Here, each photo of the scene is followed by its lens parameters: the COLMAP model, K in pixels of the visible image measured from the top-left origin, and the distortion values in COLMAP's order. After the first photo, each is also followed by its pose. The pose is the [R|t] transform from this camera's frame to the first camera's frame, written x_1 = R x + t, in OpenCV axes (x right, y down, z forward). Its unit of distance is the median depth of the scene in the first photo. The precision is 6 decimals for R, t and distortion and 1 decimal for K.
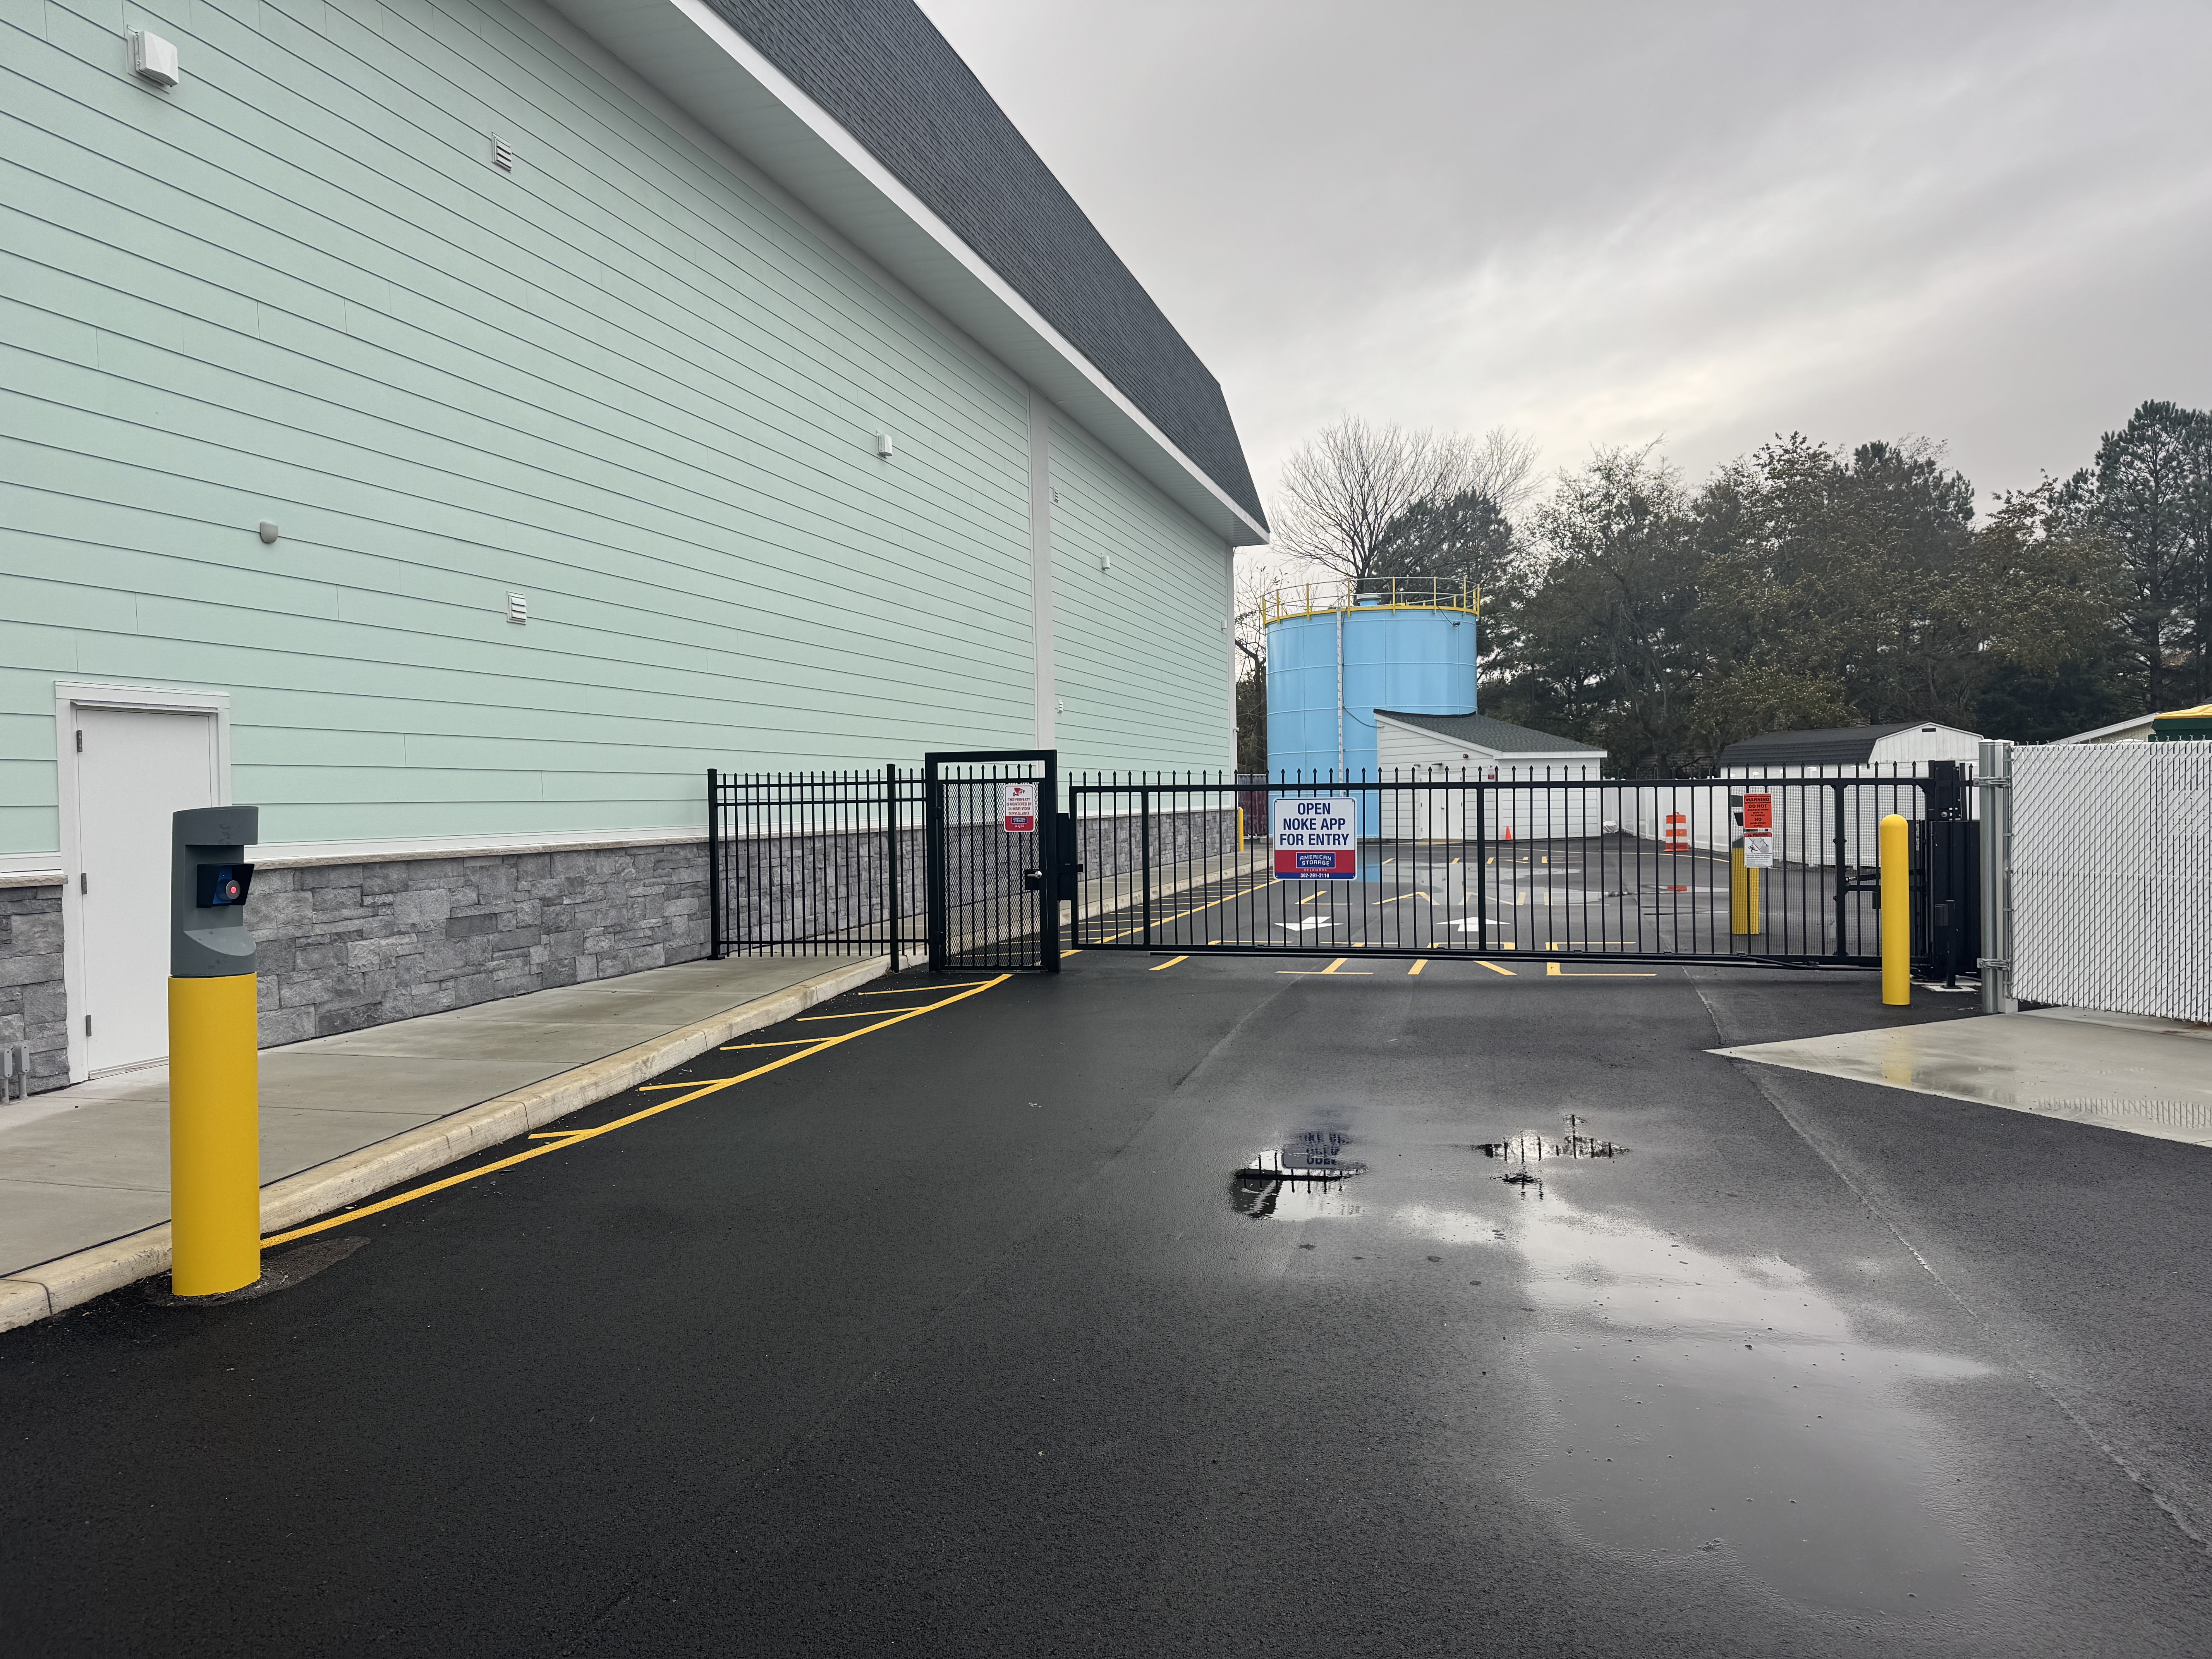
lens RADIAL K [[1422.1, 0, 1106.0], [0, 1422.1, 829.5], [0, 0, 1]] dist [0.001067, -0.037431]
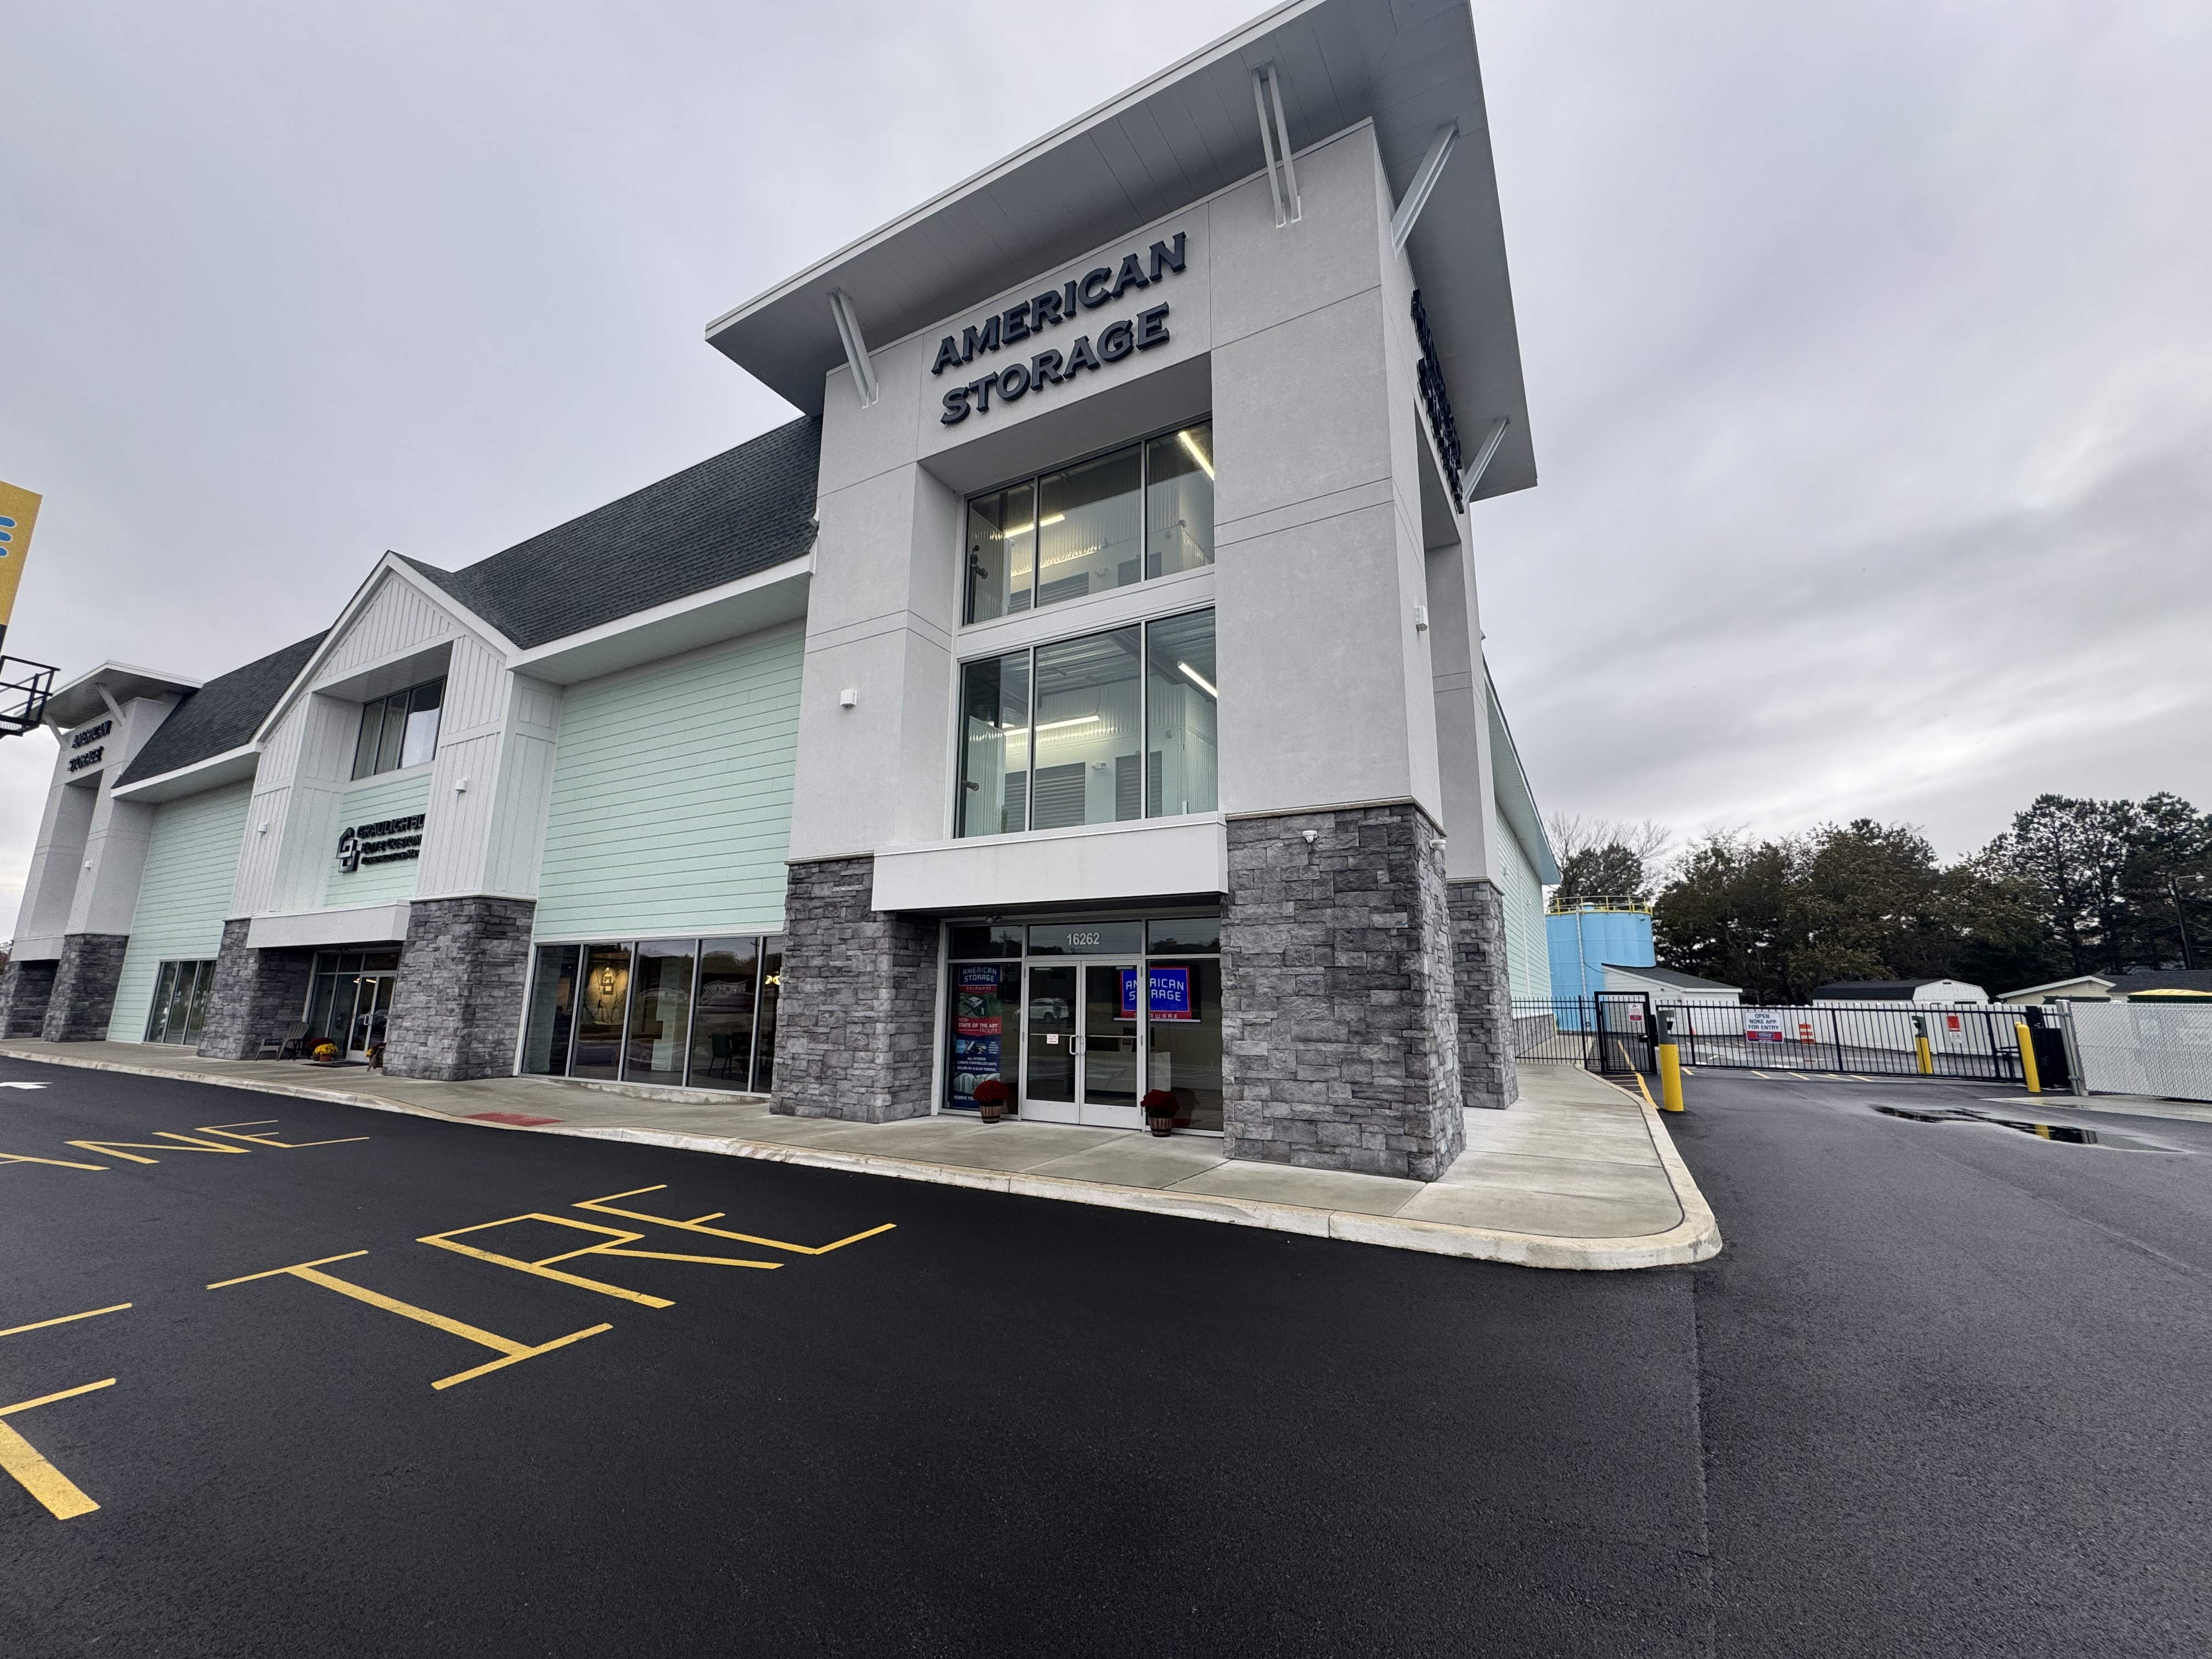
lens RADIAL K [[873.4, 0, 1106.0], [0, 873.4, 829.5], [0, 0, 1]] dist [0.000150, -0.000061]
pose [[0.983326, -0.006345, -0.181743, -0.268141], [-0.032532, 0.977132, -0.210129, 0.009846], [0.178921, 0.212538, 0.960633, -0.319079]]
